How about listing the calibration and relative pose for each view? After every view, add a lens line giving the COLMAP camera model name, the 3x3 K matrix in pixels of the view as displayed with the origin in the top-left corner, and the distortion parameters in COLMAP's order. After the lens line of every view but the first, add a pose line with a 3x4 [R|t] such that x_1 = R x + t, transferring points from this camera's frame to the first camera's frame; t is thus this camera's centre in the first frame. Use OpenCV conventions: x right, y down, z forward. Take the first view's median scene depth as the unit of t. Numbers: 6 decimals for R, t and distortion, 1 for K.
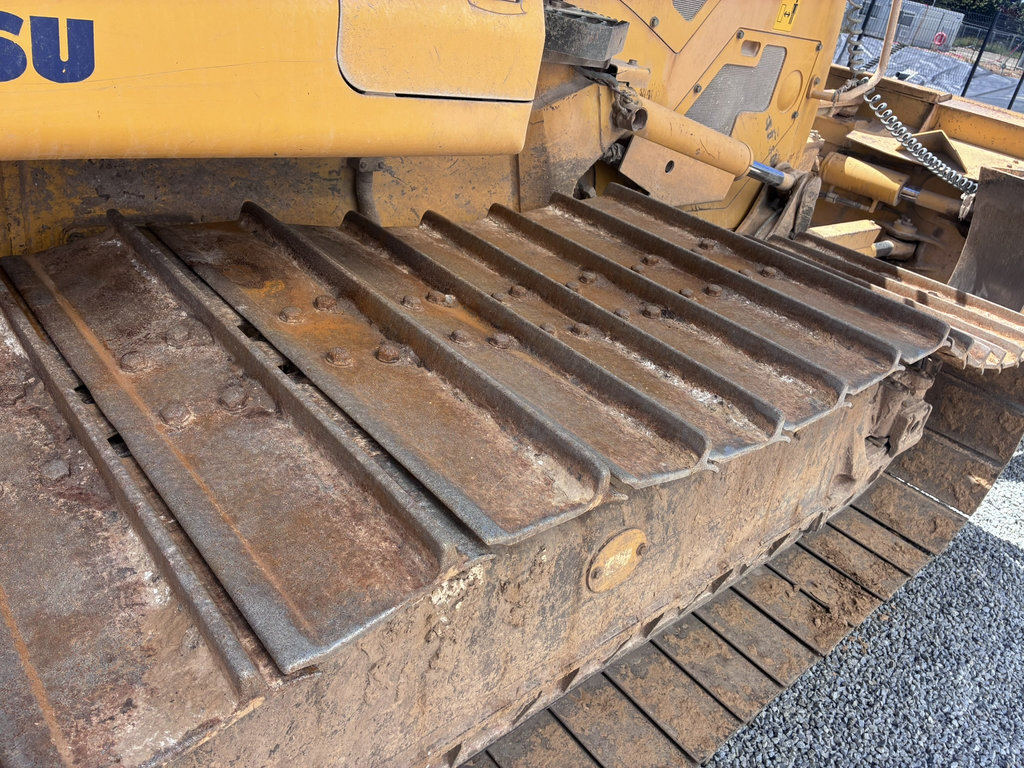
lens RADIAL K [[774.8, 0, 512.0], [0, 774.8, 384.0], [0, 0, 1]] dist [0.039468, -0.084527]
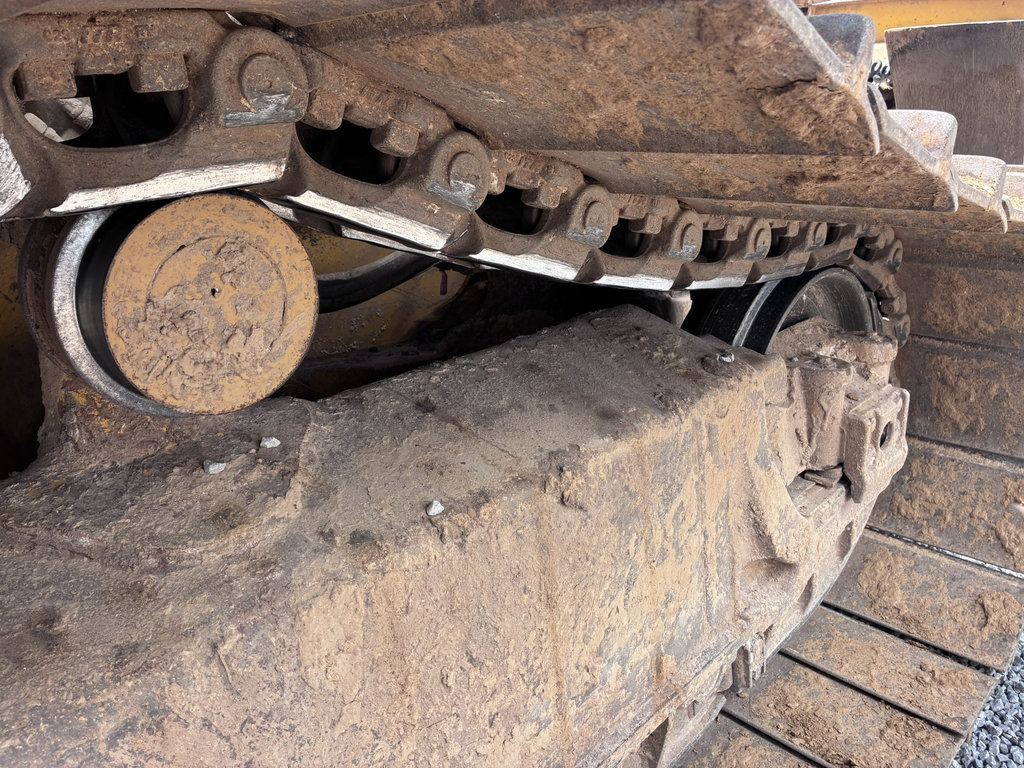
lens RADIAL K [[788.1, 0, 512.5], [0, 788.1, 352.6], [0, 0, 1]] dist [0.067995, -0.120811]
pose [[0.978473, -0.205399, 0.020058, 0.267013], [0.205491, 0.960671, -0.186772, 0.048863], [0.019094, 0.186873, 0.982198, 0.450700]]
